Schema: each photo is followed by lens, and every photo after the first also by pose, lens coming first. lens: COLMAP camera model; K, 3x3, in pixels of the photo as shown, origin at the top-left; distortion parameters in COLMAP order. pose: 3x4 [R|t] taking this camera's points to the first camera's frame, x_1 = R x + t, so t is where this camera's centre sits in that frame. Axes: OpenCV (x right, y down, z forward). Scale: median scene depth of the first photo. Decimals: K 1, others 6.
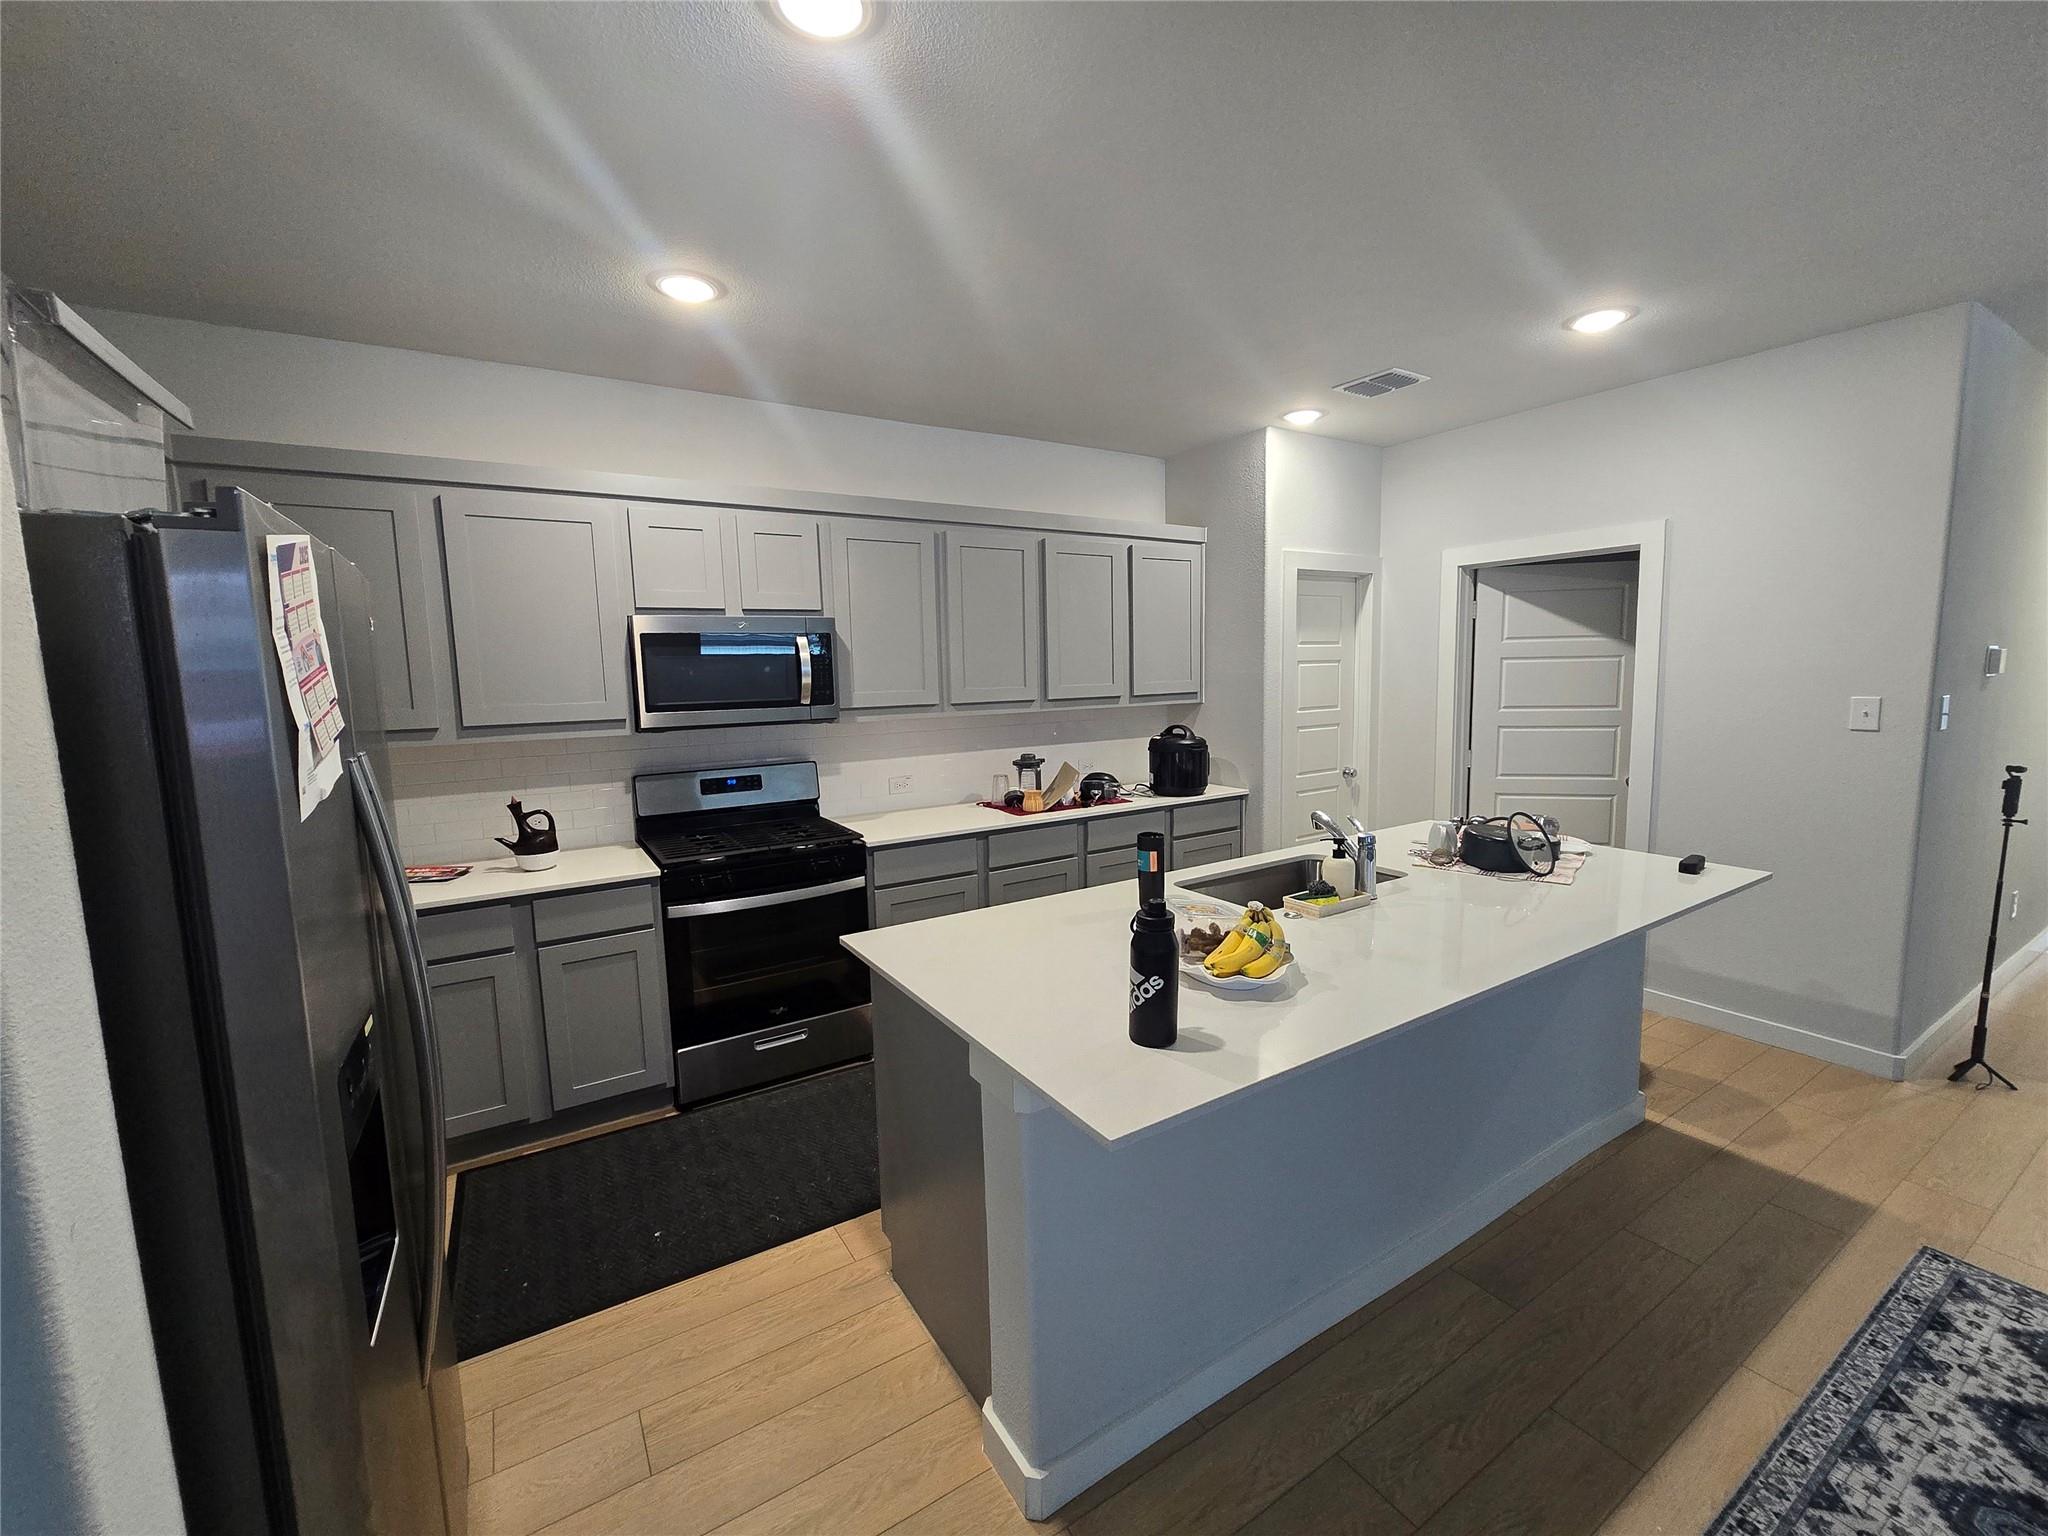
lens RADIAL K [[839.6, 0, 1023.2], [0, 839.6, 774.0], [0, 0, 1]] dist [-0.004023, 0.000905]
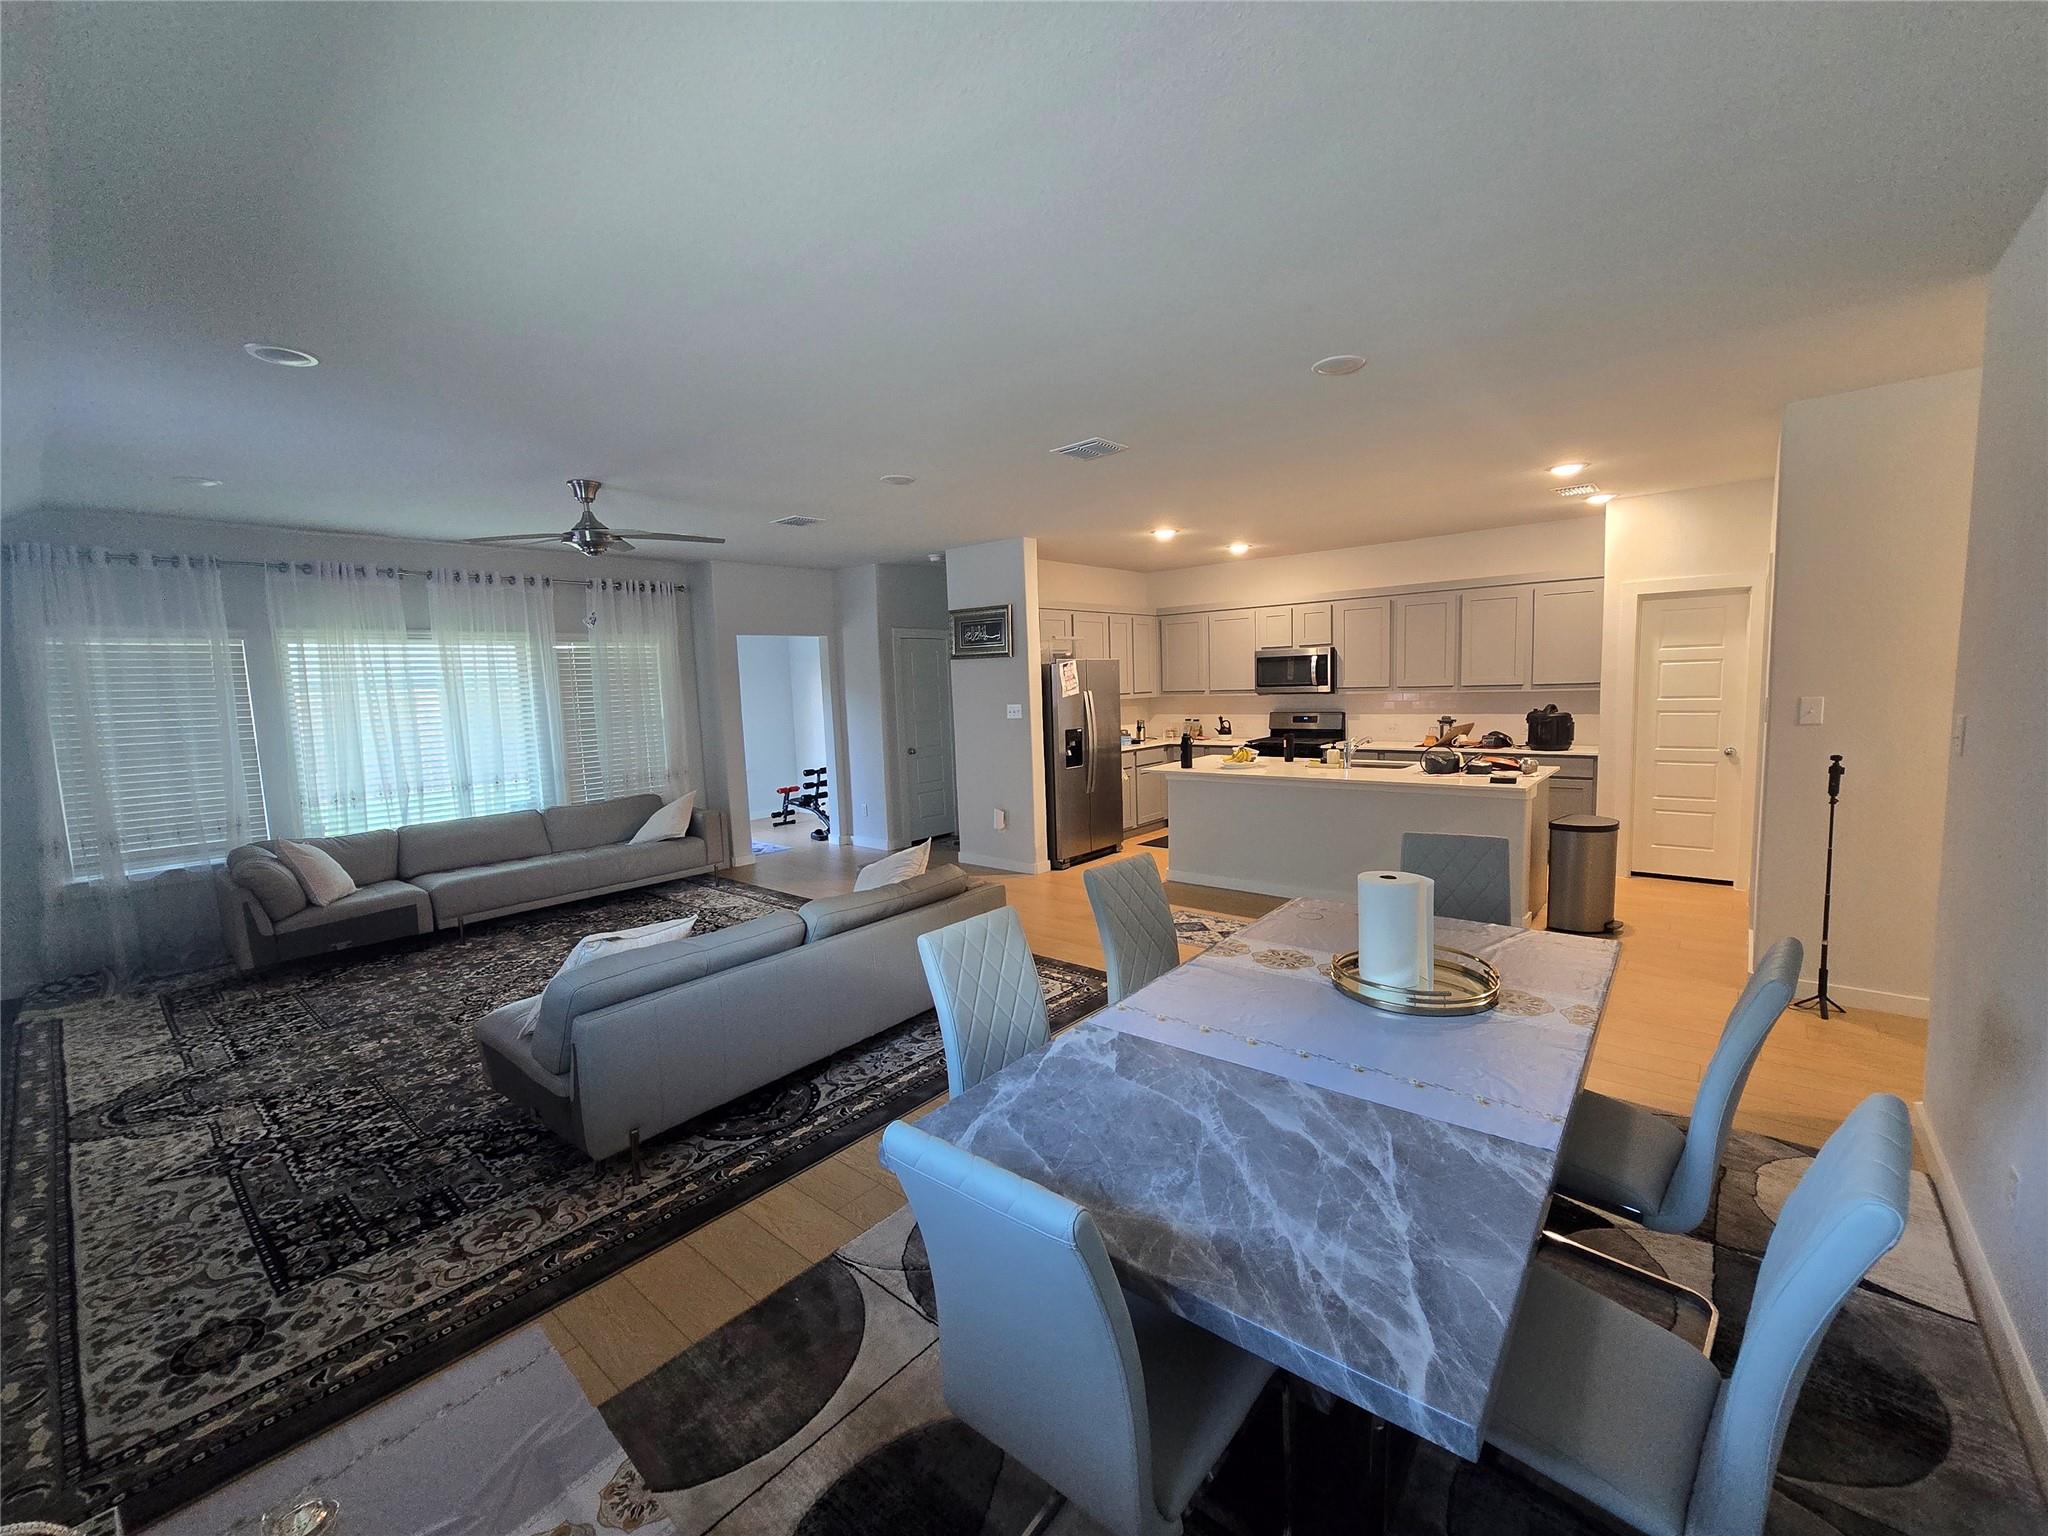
lens RADIAL K [[839.6, 0, 1038.9], [0, 839.6, 764.9], [0, 0, 1]] dist [-0.004023, 0.000905]
pose [[0.301941, 0.110701, -0.946877, 1.976722], [-0.092310, 0.991963, 0.086536, 0.005855], [0.948847, 0.061277, 0.309733, -0.502989]]
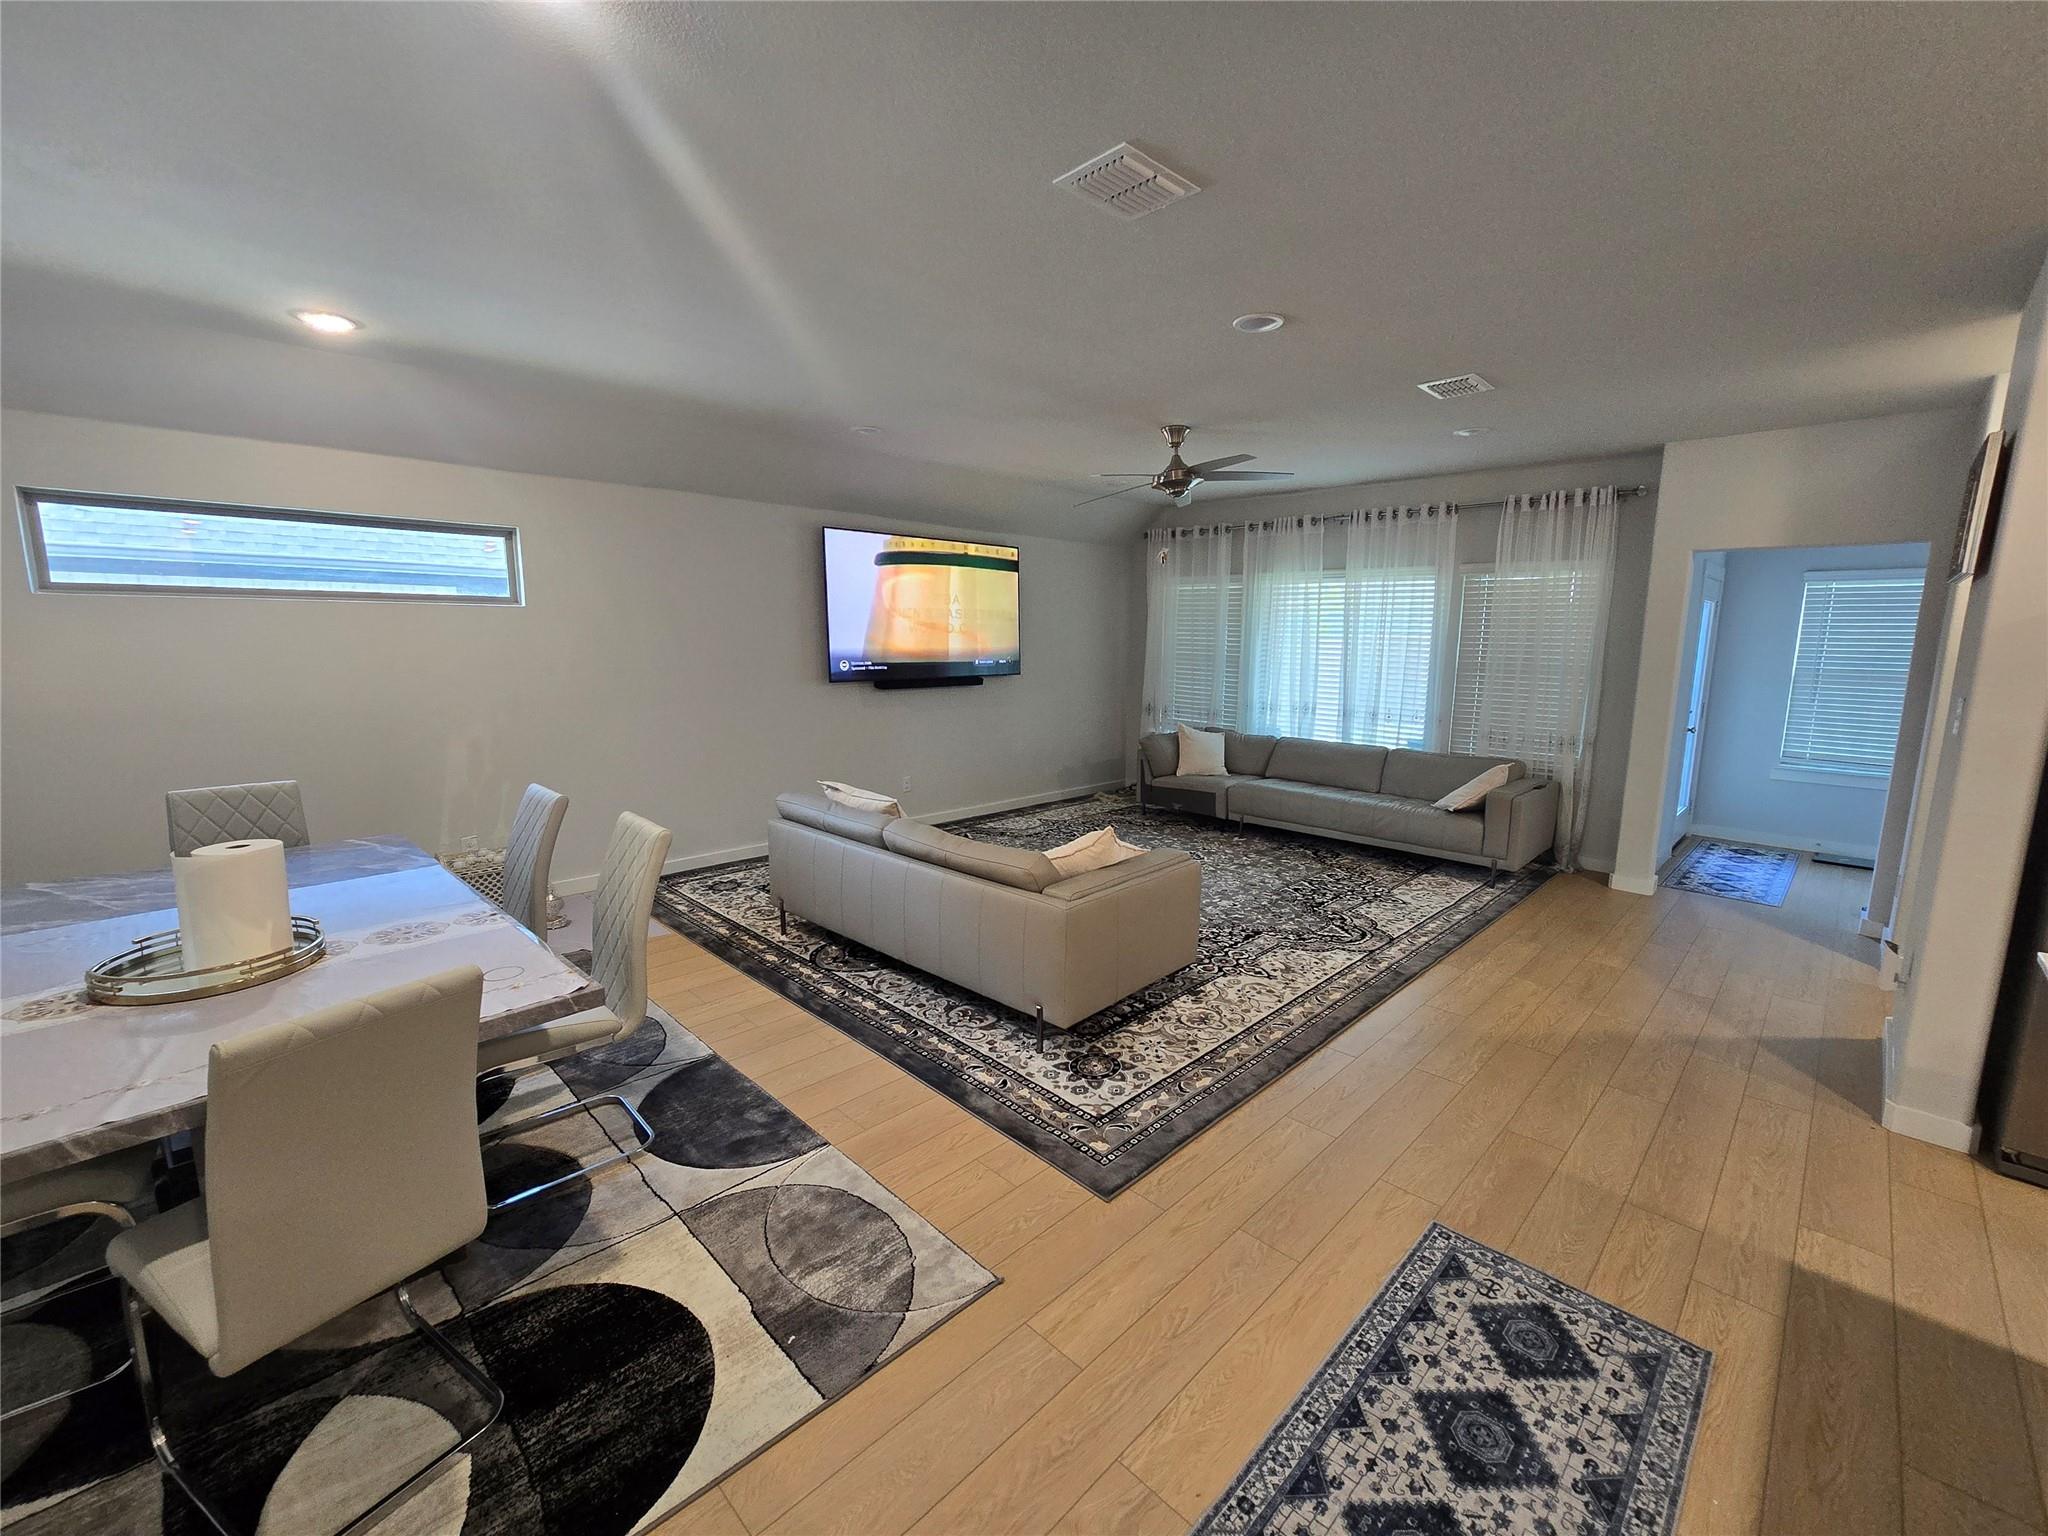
lens RADIAL K [[839.6, 0, 1035.6], [0, 839.6, 766.4], [0, 0, 1]] dist [-0.004023, 0.000905]
pose [[-0.974356, 0.044953, -0.220474, 0.897874], [-0.019308, 0.959523, 0.280969, -0.115476], [0.224180, 0.278021, -0.934049, 0.775030]]
